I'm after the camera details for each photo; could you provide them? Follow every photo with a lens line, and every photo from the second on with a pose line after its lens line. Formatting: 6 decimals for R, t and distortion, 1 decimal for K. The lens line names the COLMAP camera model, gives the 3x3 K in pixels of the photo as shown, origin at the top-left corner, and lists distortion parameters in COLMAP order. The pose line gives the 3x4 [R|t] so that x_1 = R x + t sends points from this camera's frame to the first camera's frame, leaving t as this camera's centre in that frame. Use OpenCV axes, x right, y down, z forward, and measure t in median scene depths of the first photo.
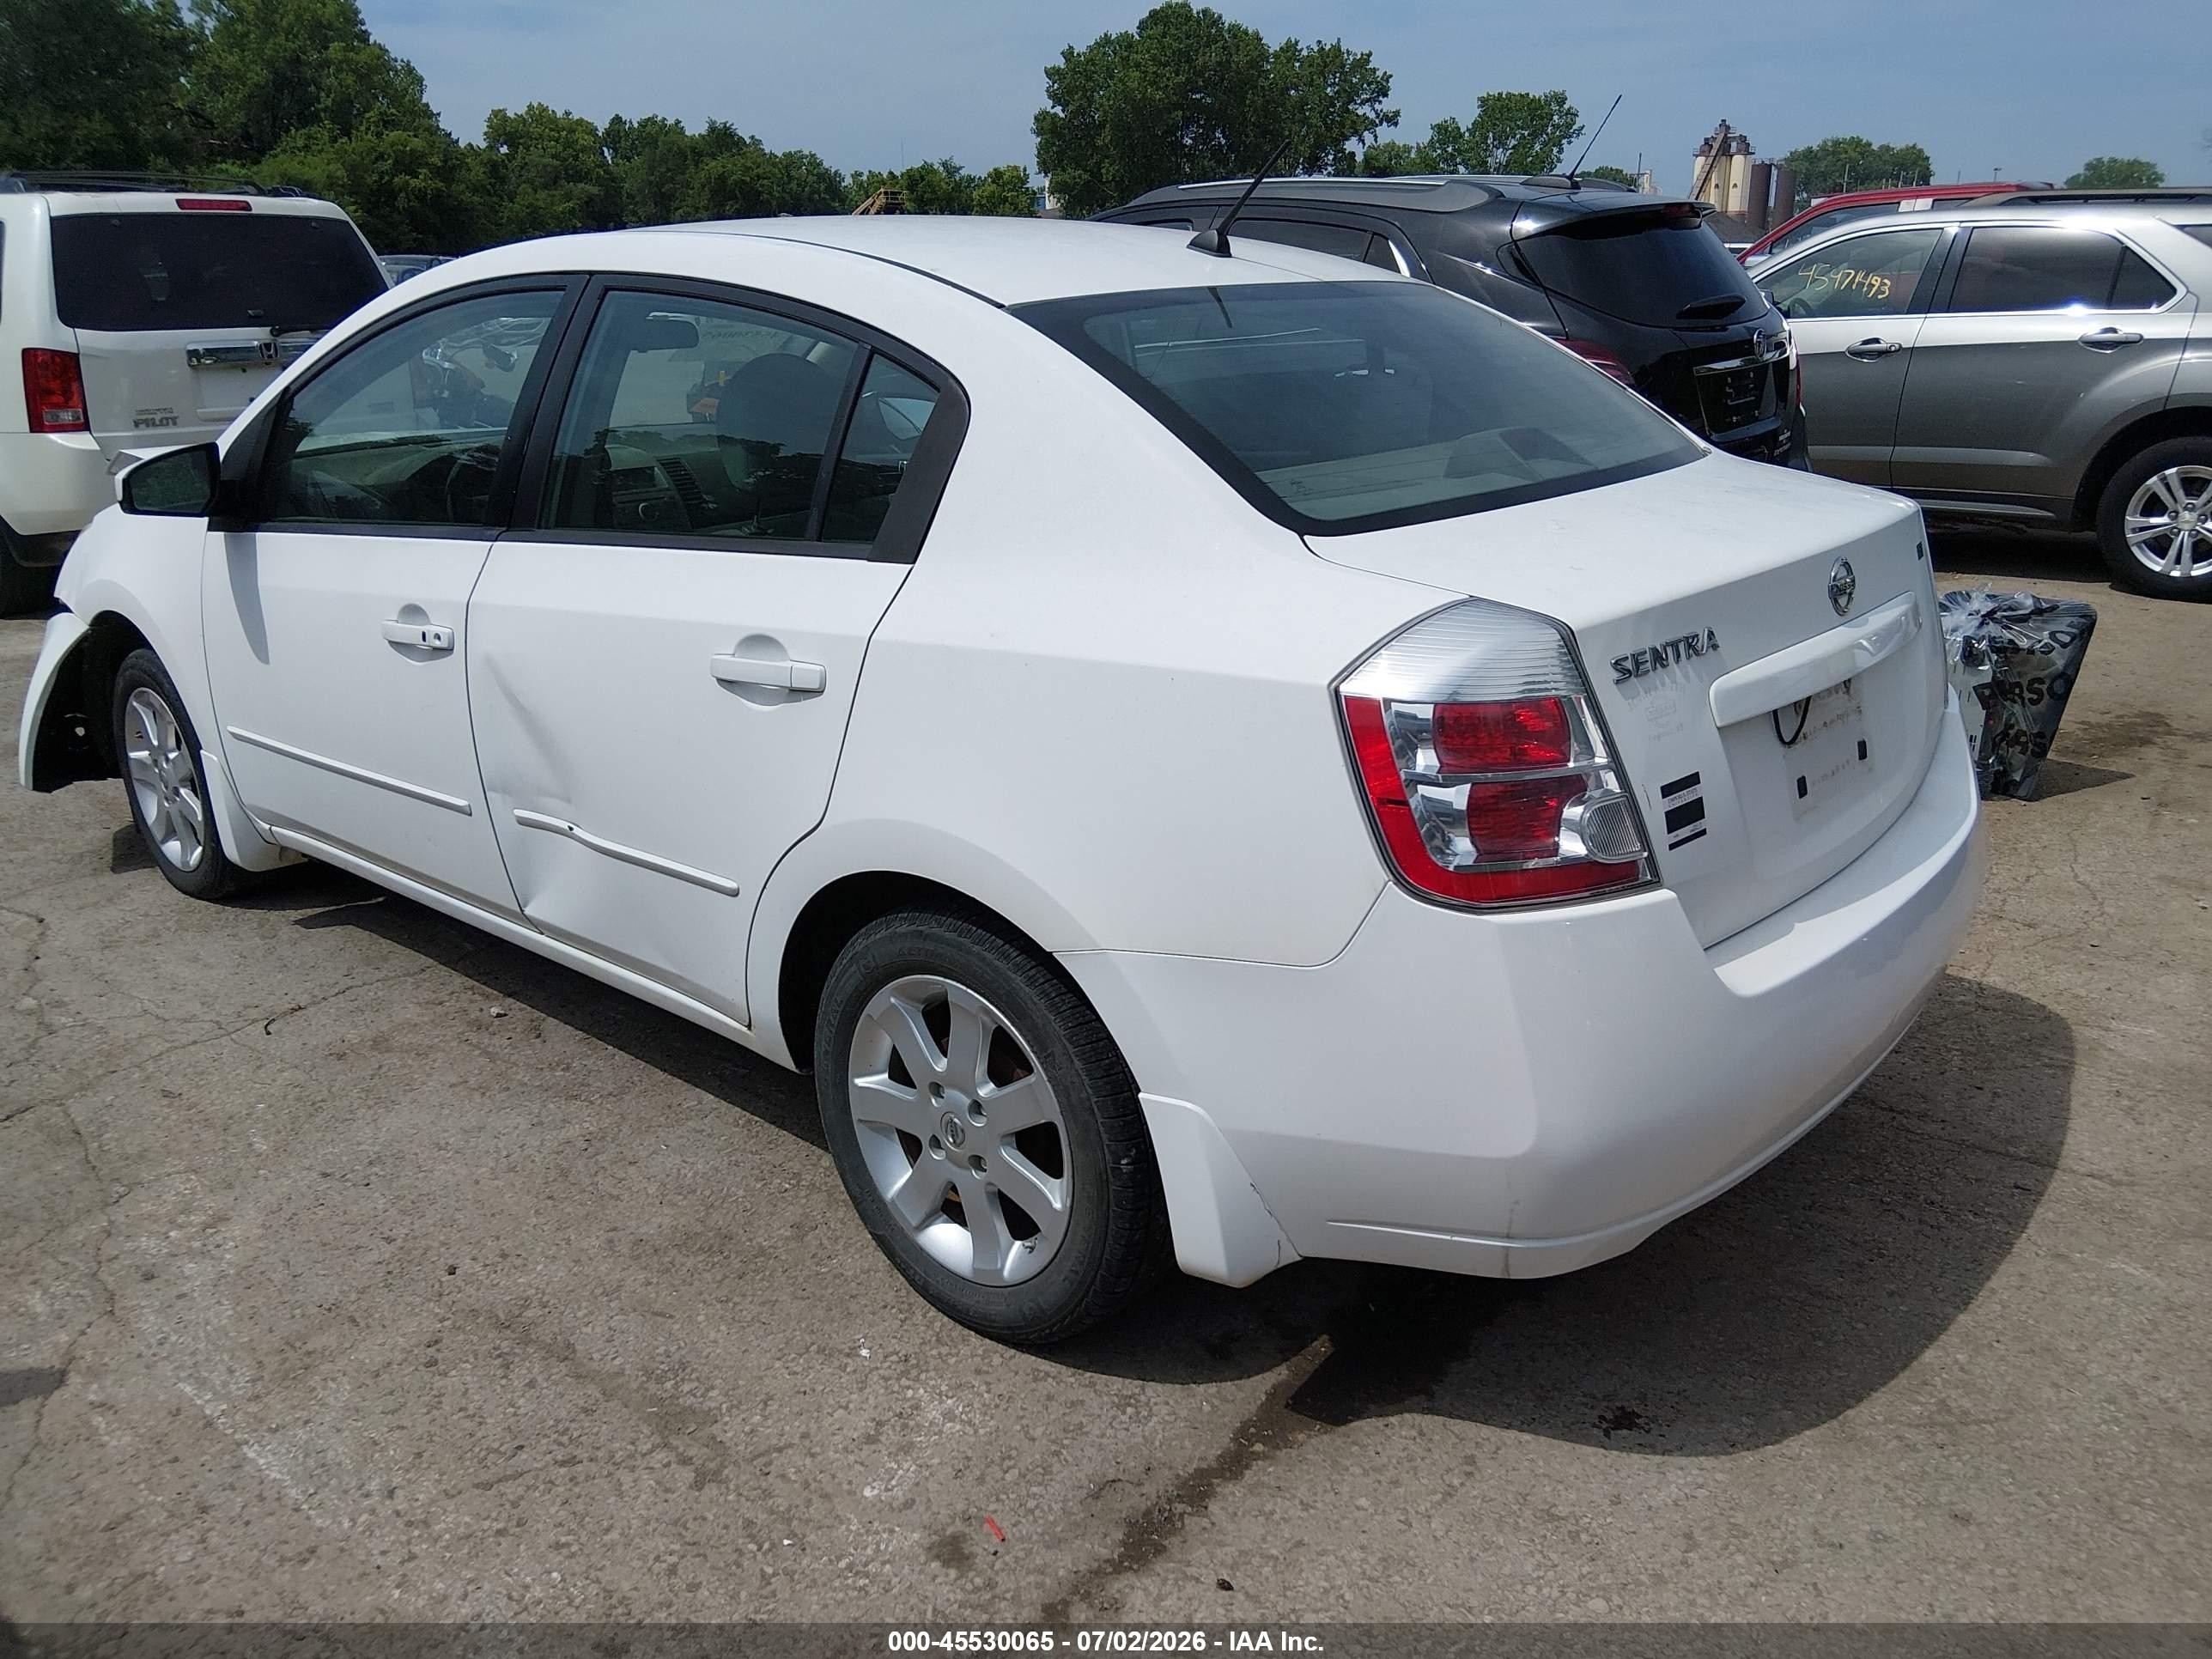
lens RADIAL K [[1658.1, 0, 1110.9], [0, 1658.1, 834.5], [0, 0, 1]] dist [0.037889, -0.074563]
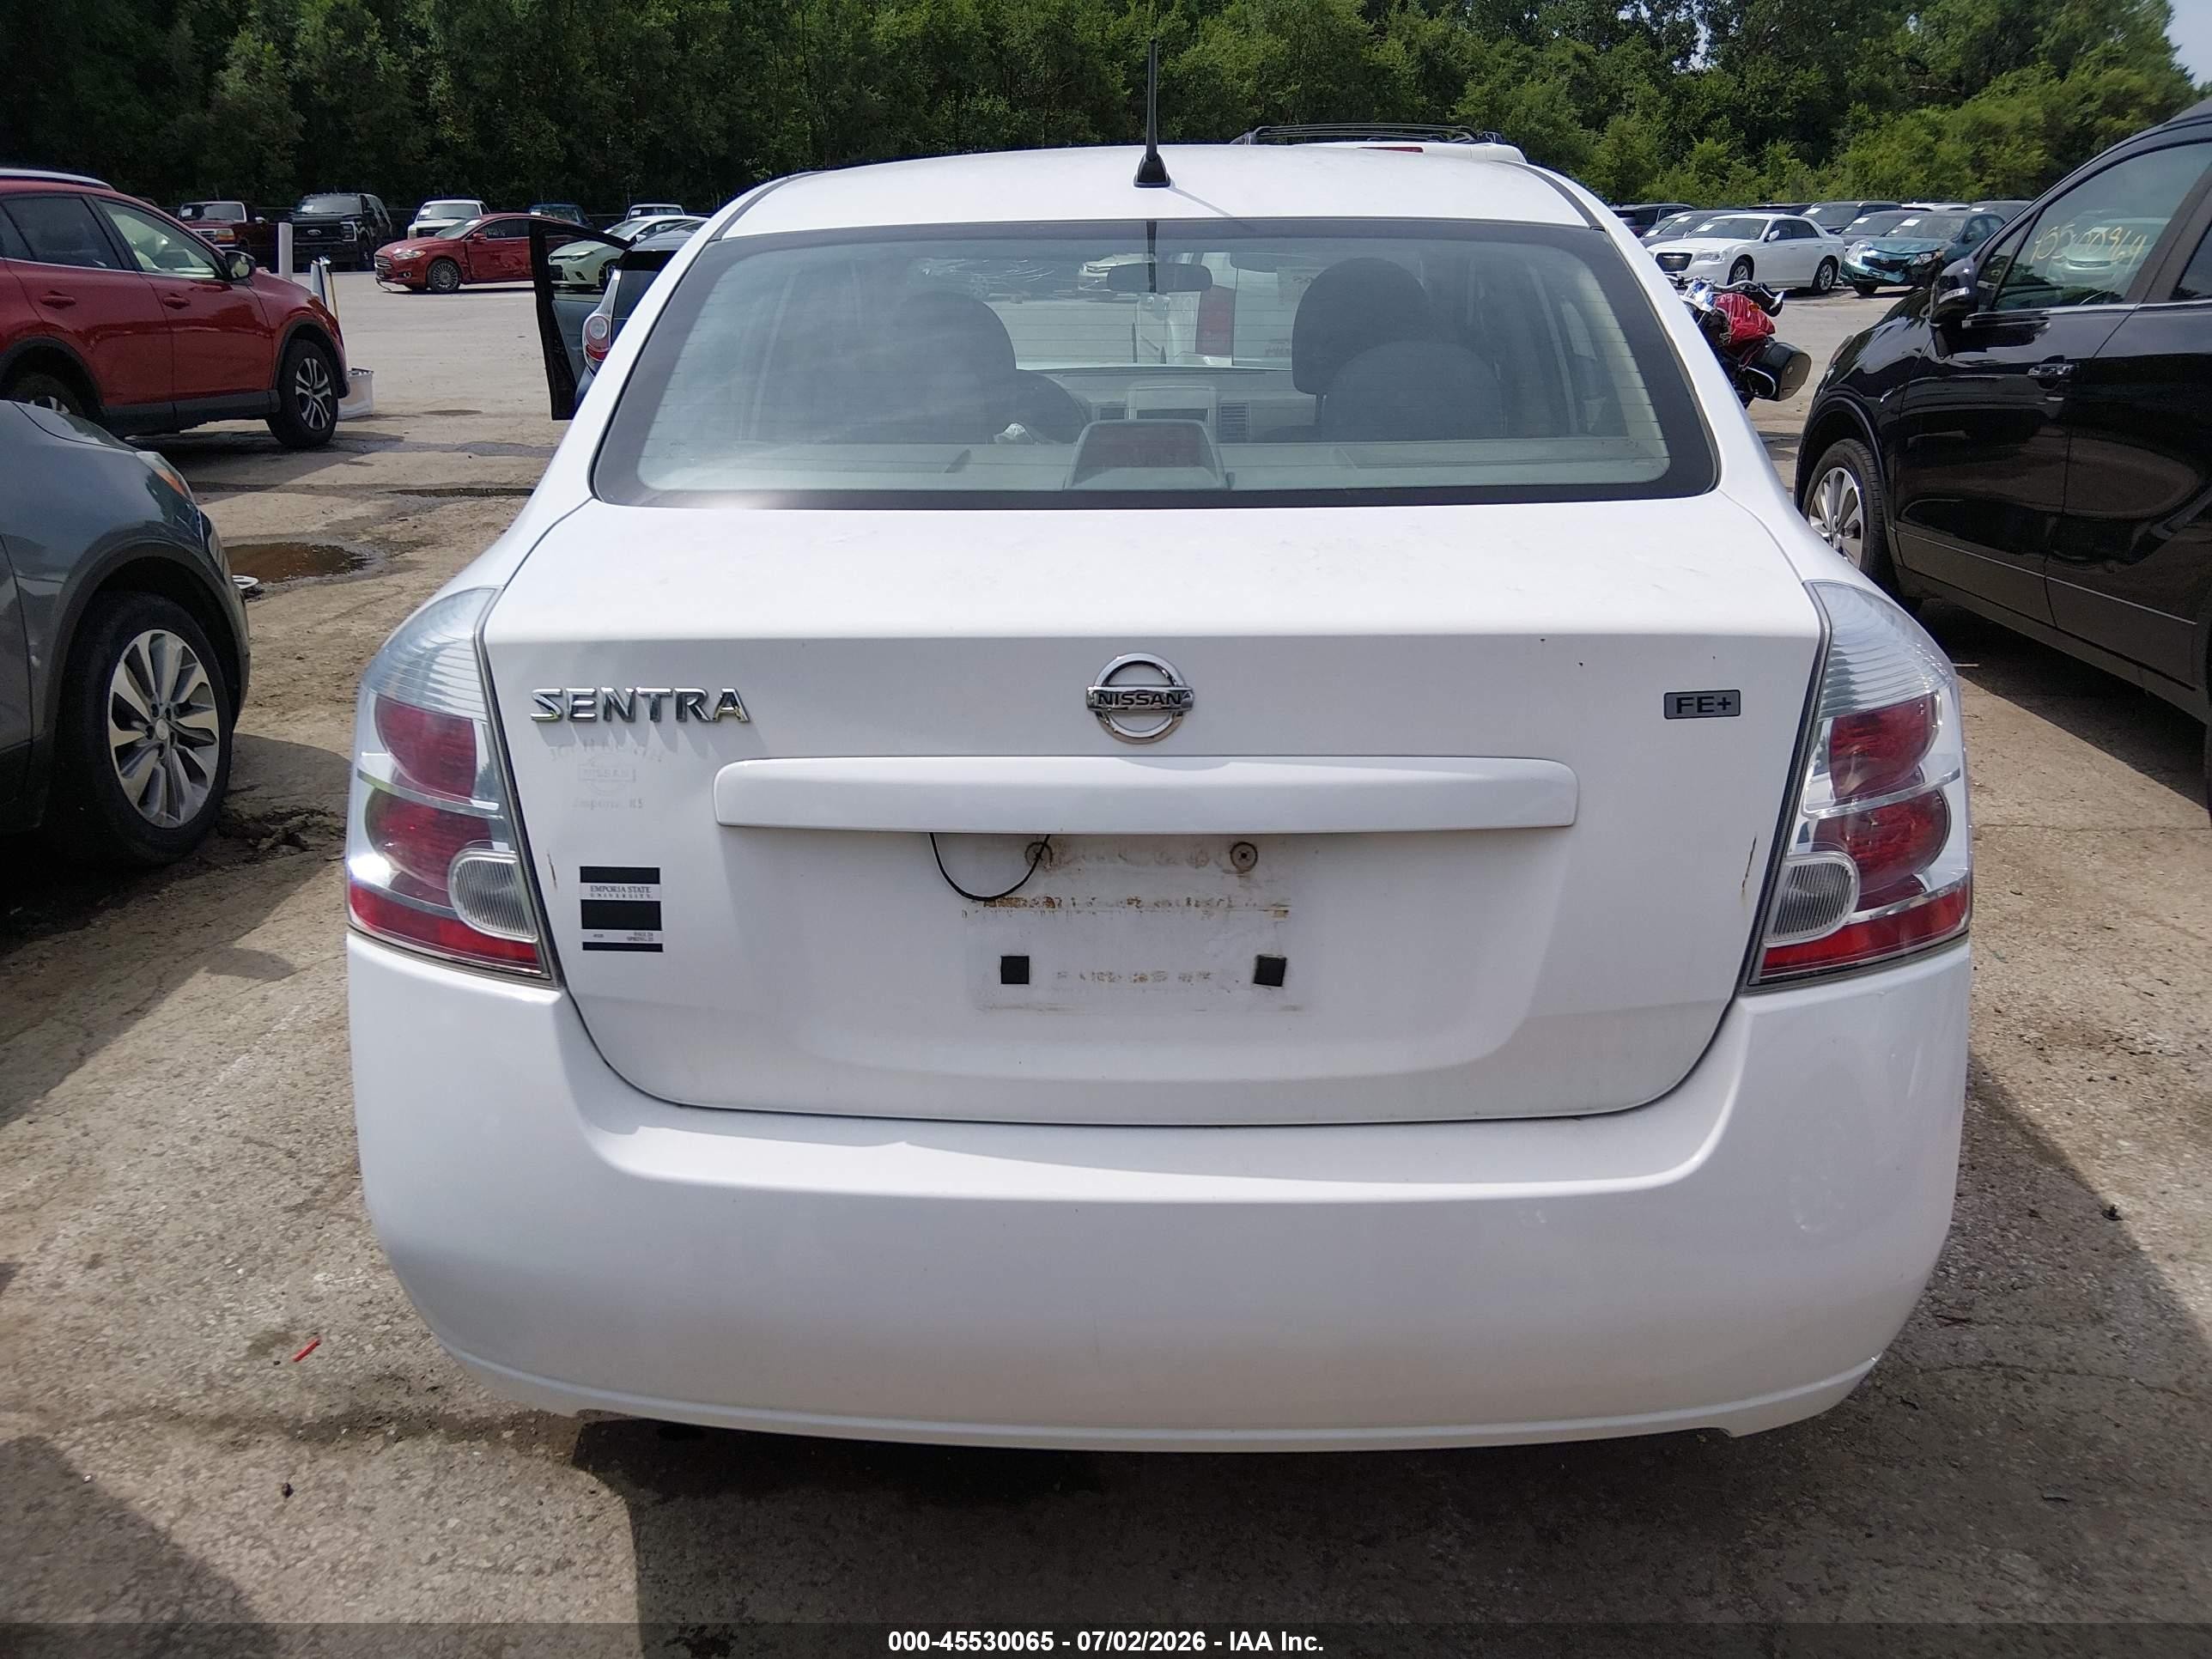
lens RADIAL K [[1658.1, 0, 1099.2], [0, 1658.1, 839.4], [0, 0, 1]] dist [0.037889, -0.074563]
pose [[0.630172, 0.264388, -0.730056, 0.958200], [-0.241531, 0.960343, 0.139301, -0.190556], [0.737934, 0.088547, 0.669039, 0.593875]]
